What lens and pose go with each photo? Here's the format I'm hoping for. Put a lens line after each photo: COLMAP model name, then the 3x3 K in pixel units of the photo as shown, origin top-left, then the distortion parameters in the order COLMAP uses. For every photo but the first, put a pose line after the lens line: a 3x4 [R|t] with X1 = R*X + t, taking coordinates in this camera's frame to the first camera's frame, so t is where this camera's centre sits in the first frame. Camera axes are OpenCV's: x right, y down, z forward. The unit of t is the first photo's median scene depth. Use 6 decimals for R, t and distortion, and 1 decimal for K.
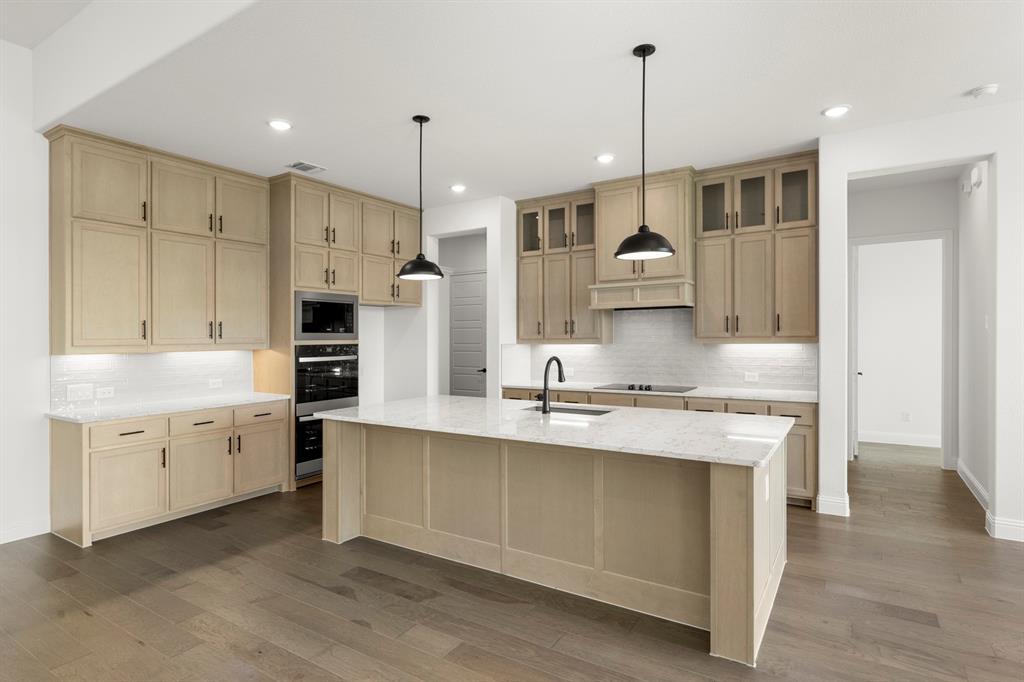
lens RADIAL K [[551.1, 0, 503.0], [0, 551.1, 317.2], [0, 0, 1]] dist [-0.000762, 0.001822]
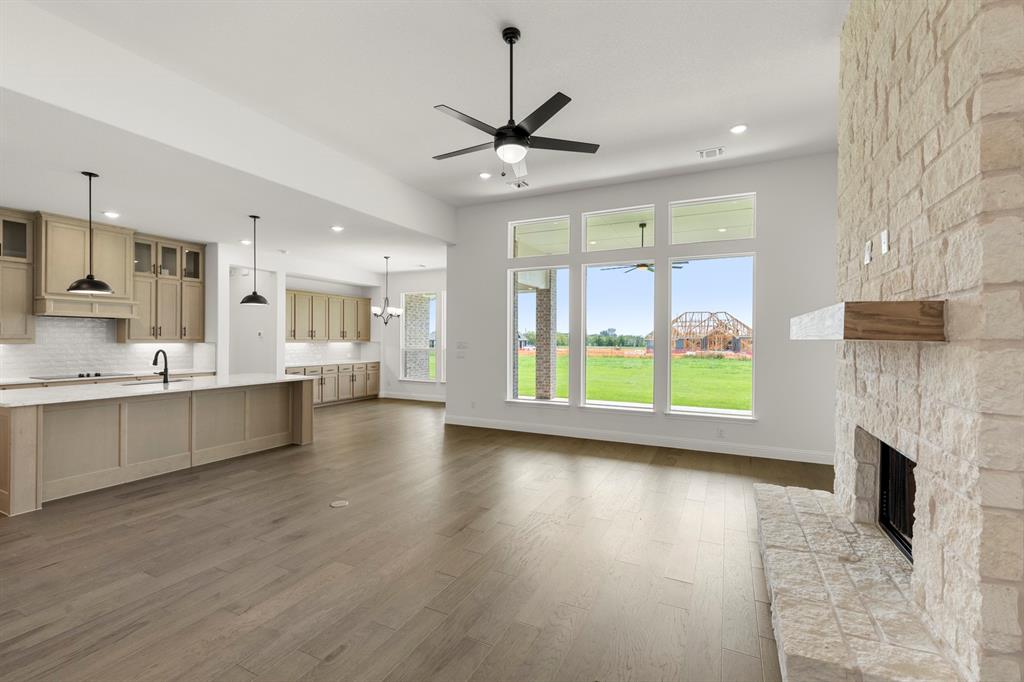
lens RADIAL K [[450.3, 0, 510.1], [0, 450.3, 359.9], [0, 0, 1]] dist [0.000823, 0.000792]
pose [[-0.106045, -0.034008, 0.993780, -1.066902], [-0.039018, 0.998788, 0.030016, 0.015612], [-0.993596, -0.035593, -0.107243, 0.077245]]
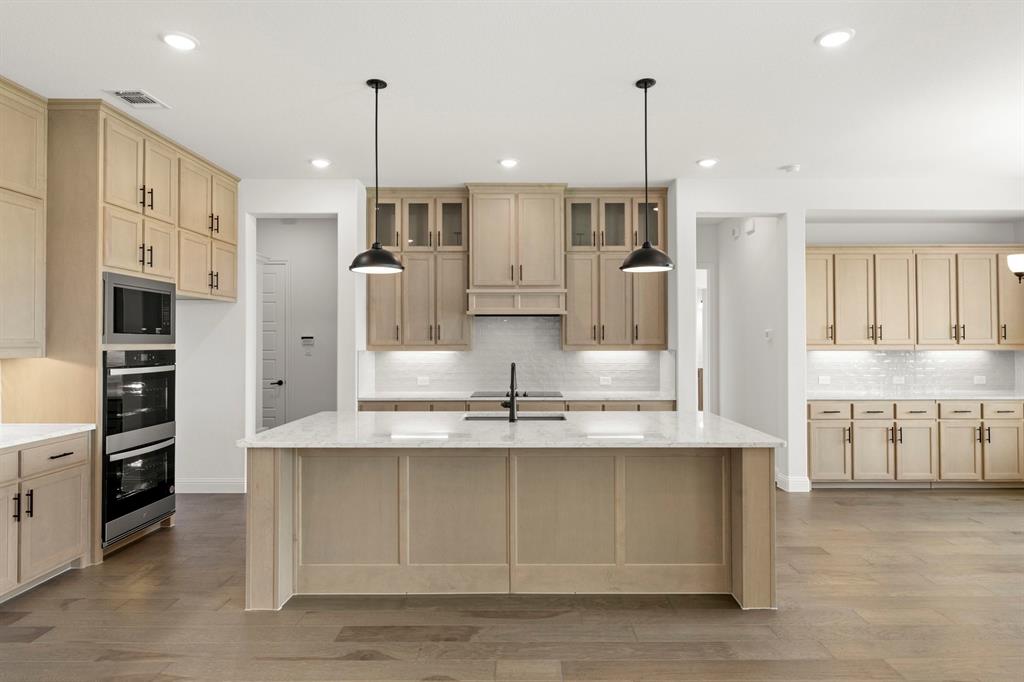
lens RADIAL K [[603.9, 0, 517.9], [0, 603.9, 312.4], [0, 0, 1]] dist [0.003277, -0.000648]
pose [[0.831225, 0.038278, 0.554617, -0.387860], [-0.028378, 0.999248, -0.026433, 0.008370], [-0.555211, 0.006232, 0.831686, 0.087578]]
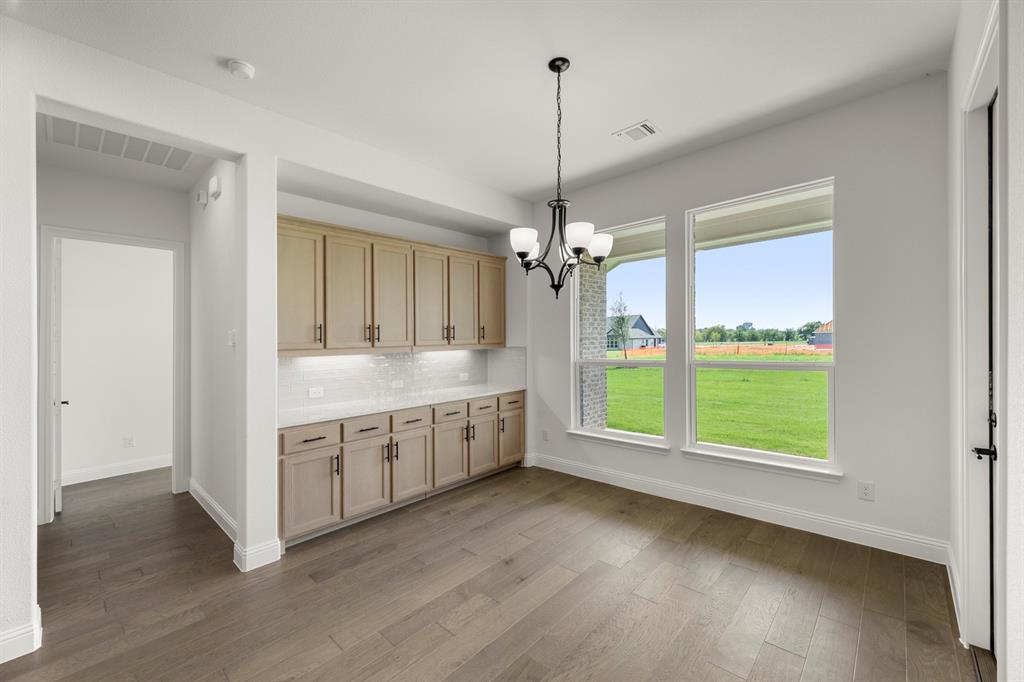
lens RADIAL K [[412.5, 0, 512.6], [0, 412.5, 348.6], [0, 0, 1]] dist [0.007720, 0.000269]
pose [[0.175254, -0.013621, 0.984429, 0.217575], [-0.016264, 0.999728, 0.016728, 0.006684], [-0.984389, -0.018942, 0.174985, 0.332206]]
